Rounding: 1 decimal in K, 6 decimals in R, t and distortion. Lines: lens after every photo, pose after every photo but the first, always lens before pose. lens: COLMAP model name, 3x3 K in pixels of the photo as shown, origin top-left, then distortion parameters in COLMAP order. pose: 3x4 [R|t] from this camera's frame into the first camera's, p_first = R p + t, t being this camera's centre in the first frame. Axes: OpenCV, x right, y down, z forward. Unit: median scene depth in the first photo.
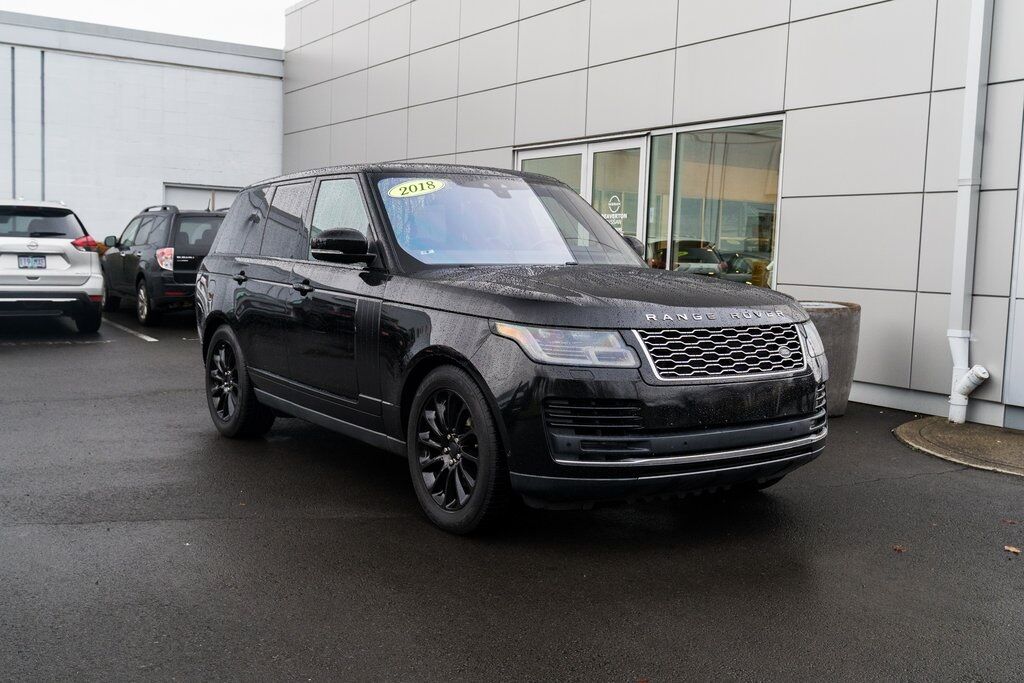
lens RADIAL K [[1050.6, 0, 512.1], [0, 1050.6, 345.1], [0, 0, 1]] dist [0.012958, 0.000000]
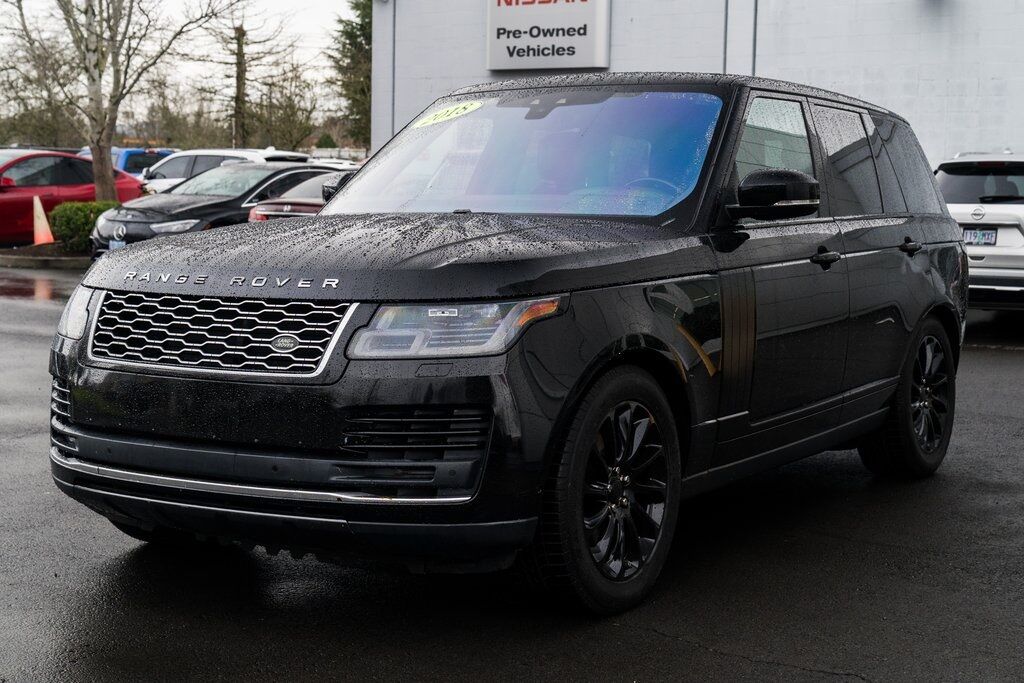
lens RADIAL K [[1516.6, 0, 513.3], [0, 1516.6, 336.5], [0, 0, 1]] dist [0.026017, 0.000000]
pose [[0.417495, 0.058991, -0.906762, 1.207392], [-0.081226, 0.996319, 0.027419, -0.035065], [0.905041, 0.062205, 0.420750, 0.799477]]
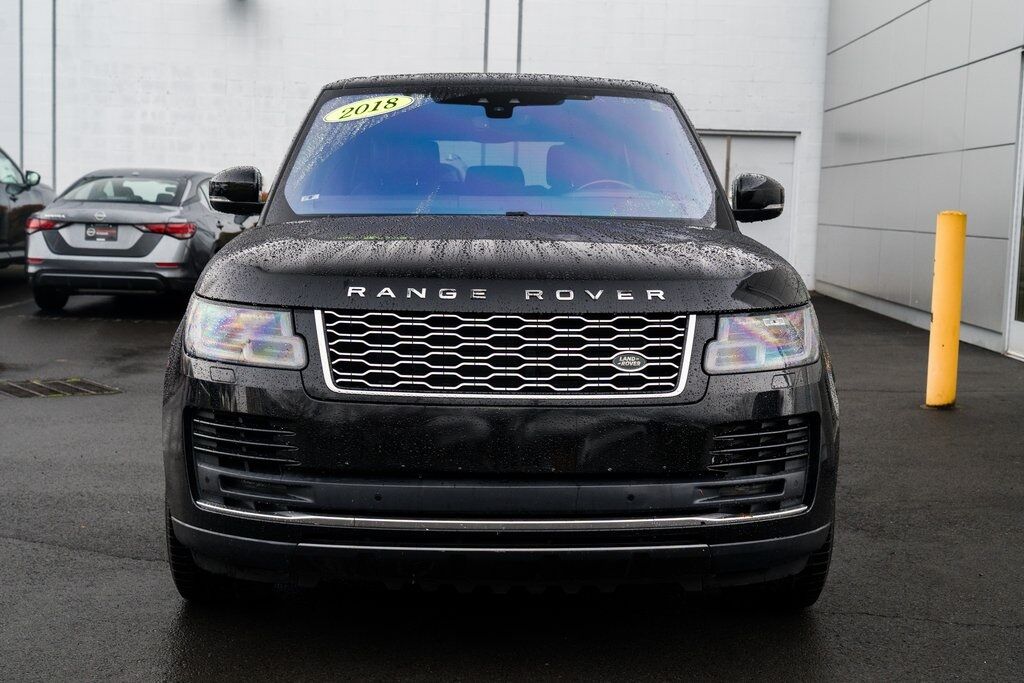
lens RADIAL K [[1425.9, 0, 510.9], [0, 1425.9, 344.4], [0, 0, 1]] dist [0.028011, 0.000000]
pose [[0.837927, 0.044079, -0.544000, 0.671820], [-0.047175, 0.998852, 0.008272, -0.006364], [0.543740, 0.018732, 0.839044, 0.337627]]
